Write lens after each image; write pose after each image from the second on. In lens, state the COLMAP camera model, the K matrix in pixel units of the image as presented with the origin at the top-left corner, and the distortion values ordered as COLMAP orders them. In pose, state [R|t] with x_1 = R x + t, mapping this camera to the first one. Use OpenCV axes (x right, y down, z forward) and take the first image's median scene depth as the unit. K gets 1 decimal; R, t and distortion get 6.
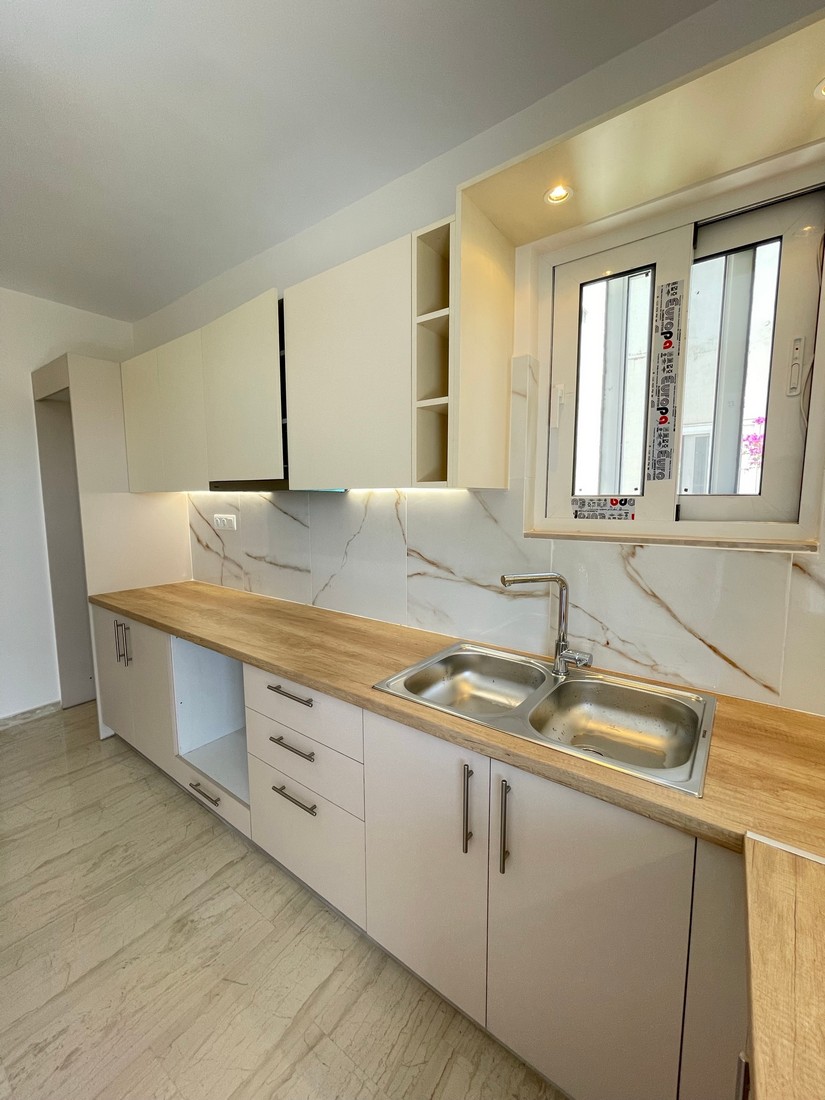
lens RADIAL K [[446.1, 0, 408.3], [0, 446.1, 549.5], [0, 0, 1]] dist [-0.002687, -0.002194]
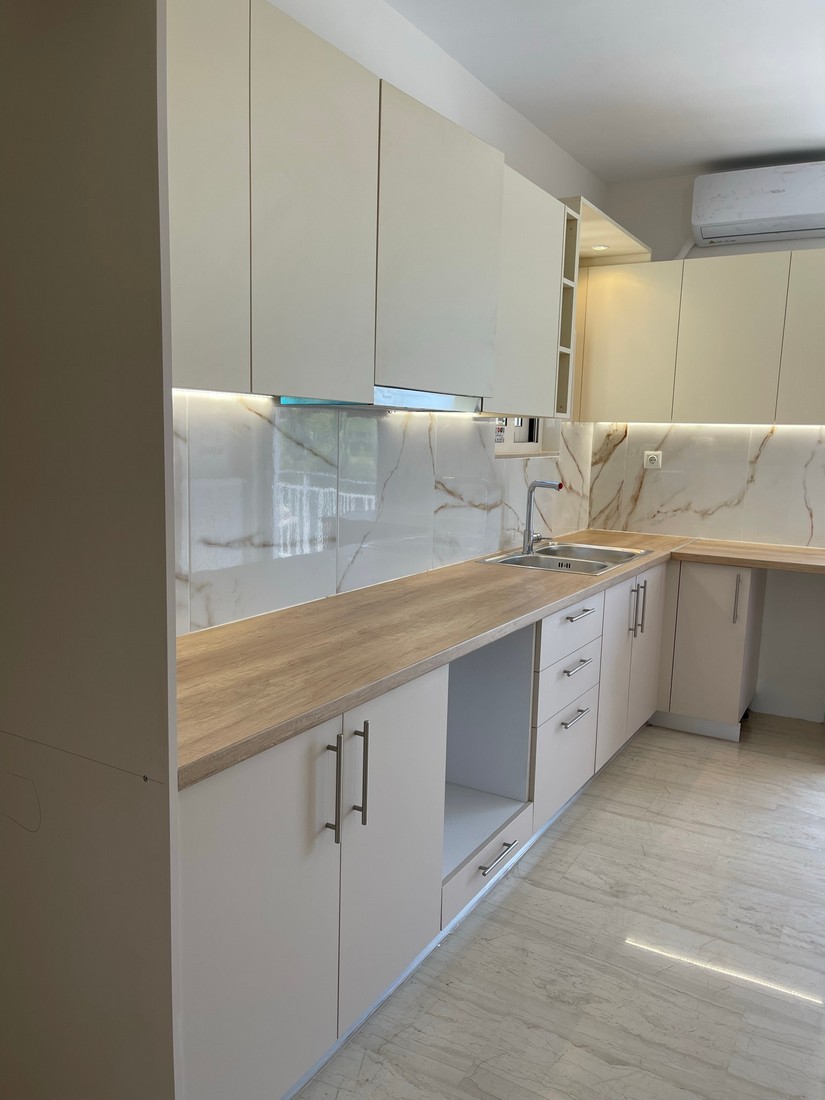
lens RADIAL K [[828.4, 0, 410.6], [0, 828.4, 550.8], [0, 0, 1]] dist [-0.006493, 0.002379]
pose [[-0.111540, -0.154914, 0.981611, -1.755303], [0.068326, 0.984242, 0.163093, -0.147192], [-0.991408, 0.085261, -0.099197, 1.320049]]
